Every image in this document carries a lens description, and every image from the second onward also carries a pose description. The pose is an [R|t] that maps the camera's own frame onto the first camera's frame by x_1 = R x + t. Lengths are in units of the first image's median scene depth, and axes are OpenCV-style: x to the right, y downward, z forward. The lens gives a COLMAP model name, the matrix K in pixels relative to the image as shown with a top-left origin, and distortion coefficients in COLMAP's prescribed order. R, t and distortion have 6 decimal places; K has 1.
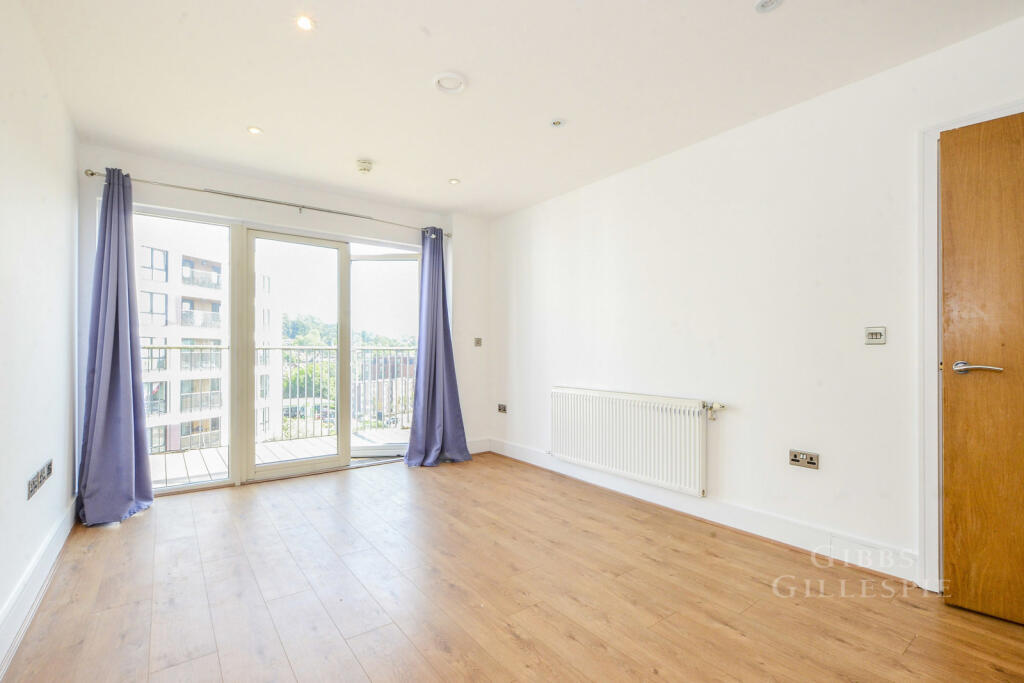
lens RADIAL K [[463.7, 0, 510.0], [0, 463.7, 356.0], [0, 0, 1]] dist [-0.009303, 0.000517]
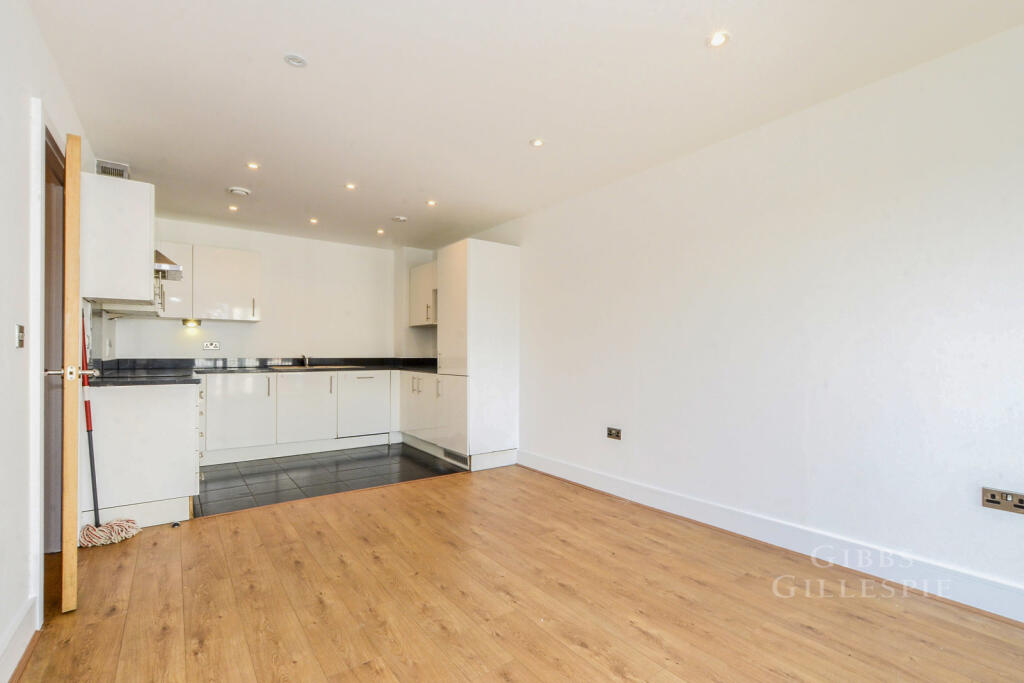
lens RADIAL K [[463.7, 0, 510.0], [0, 463.7, 356.0], [0, 0, 1]] dist [-0.009303, 0.000517]
pose [[-0.999844, -0.004394, 0.017130, -0.003973], [-0.004171, 0.999907, 0.013013, -0.019416], [-0.017186, 0.012940, -0.999769, 1.261851]]
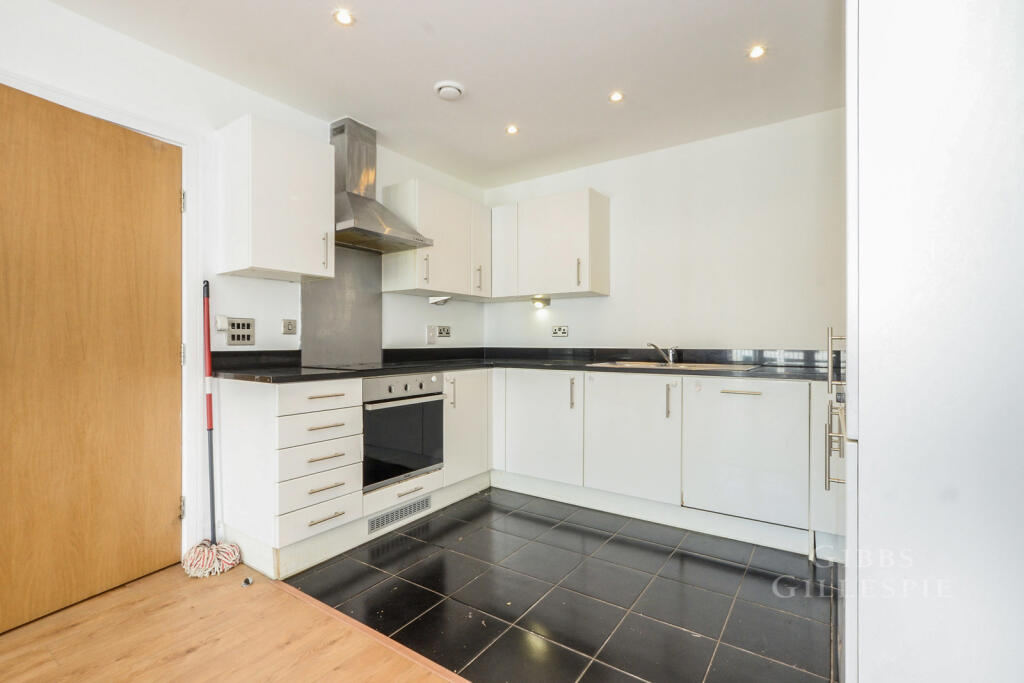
lens RADIAL K [[457.4, 0, 524.0], [0, 457.4, 341.1], [0, 0, 1]] dist [-0.009734, 0.000225]
pose [[-0.318836, 0.000941, 0.947809, -0.055114], [0.004349, 0.999990, 0.000471, -0.004159], [-0.947800, 0.004272, -0.318837, 0.155579]]
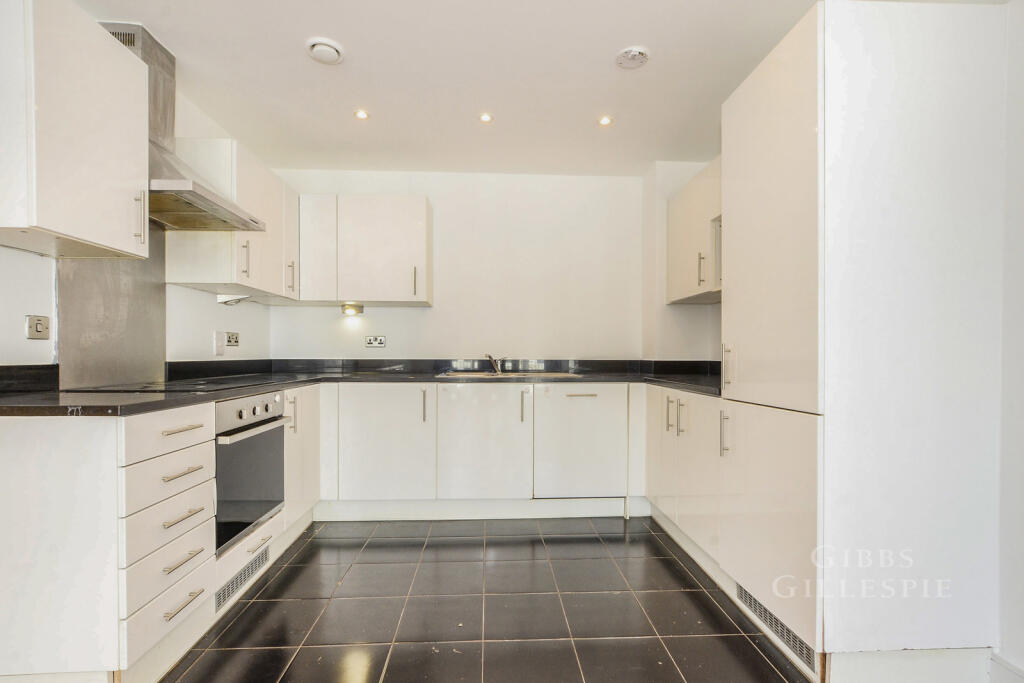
lens RADIAL K [[463.7, 0, 510.0], [0, 463.7, 356.0], [0, 0, 1]] dist [-0.009303, 0.000517]
pose [[-0.825011, -0.005733, 0.565088, 0.141441], [-0.000739, 0.999959, 0.009065, -0.004211], [-0.565116, 0.007061, -0.824981, 0.433766]]
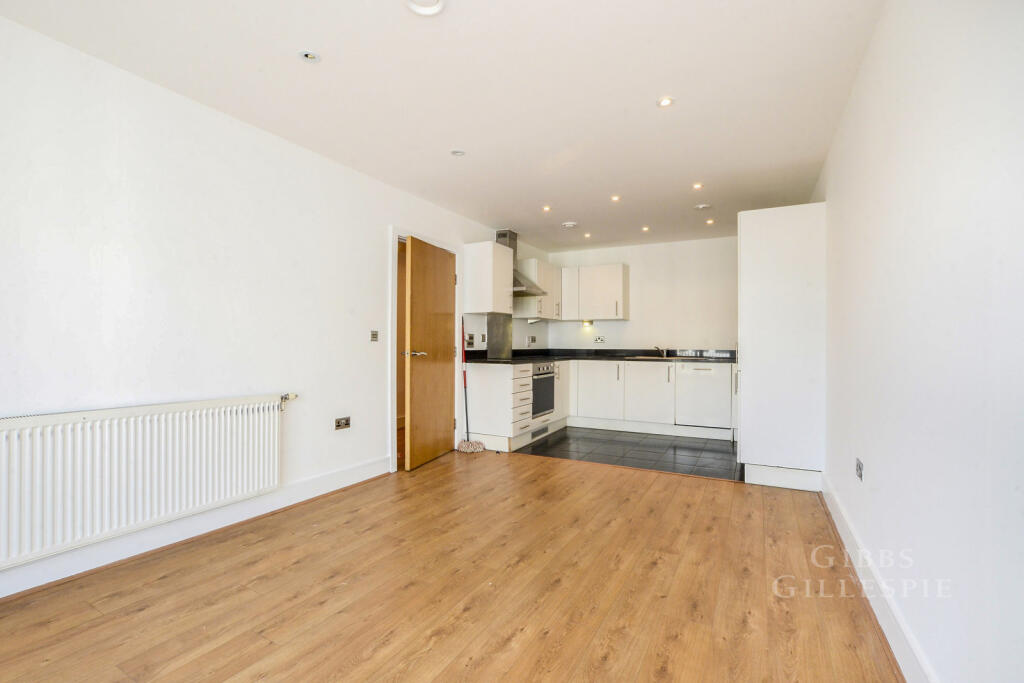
lens RADIAL K [[449.6, 0, 519.9], [0, 449.6, 343.3], [0, 0, 1]] dist [-0.022907, 0.000230]
pose [[-0.421780, -0.000311, 0.906698, -0.662407], [0.001581, 0.999998, 0.001078, -0.014683], [-0.906697, 0.001889, -0.421779, 0.881991]]
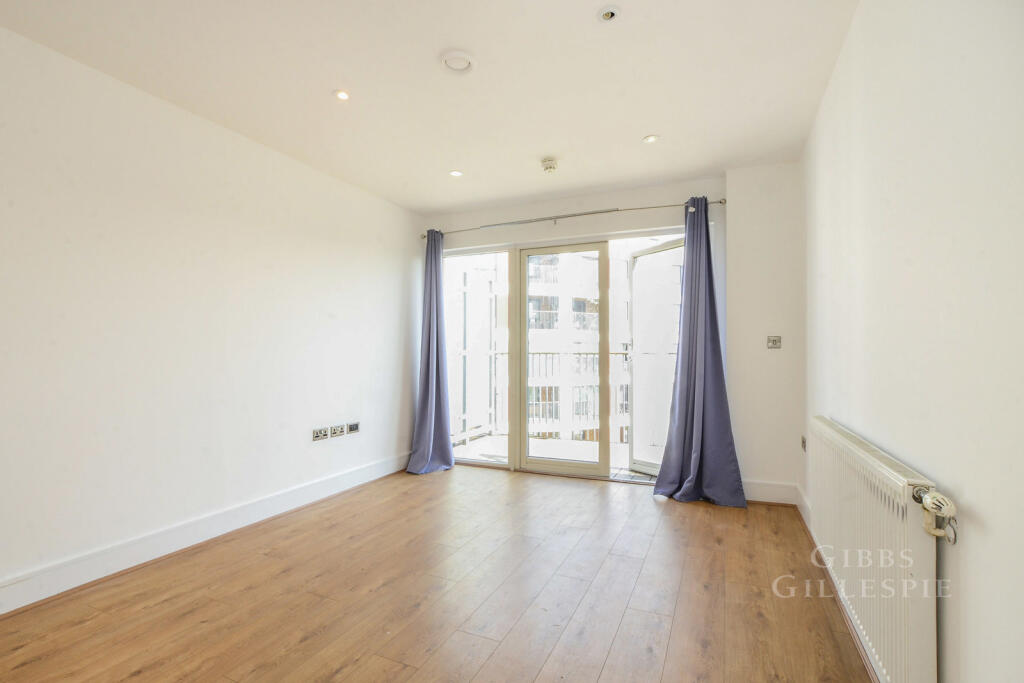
lens RADIAL K [[484.9, 0, 510.5], [0, 484.9, 354.7], [0, 0, 1]] dist [-0.011673, 0.000392]
pose [[0.479839, -0.003157, -0.877351, 0.577097], [-0.006111, 0.999957, -0.006940, -0.005955], [0.877336, 0.008691, 0.479799, 0.479590]]
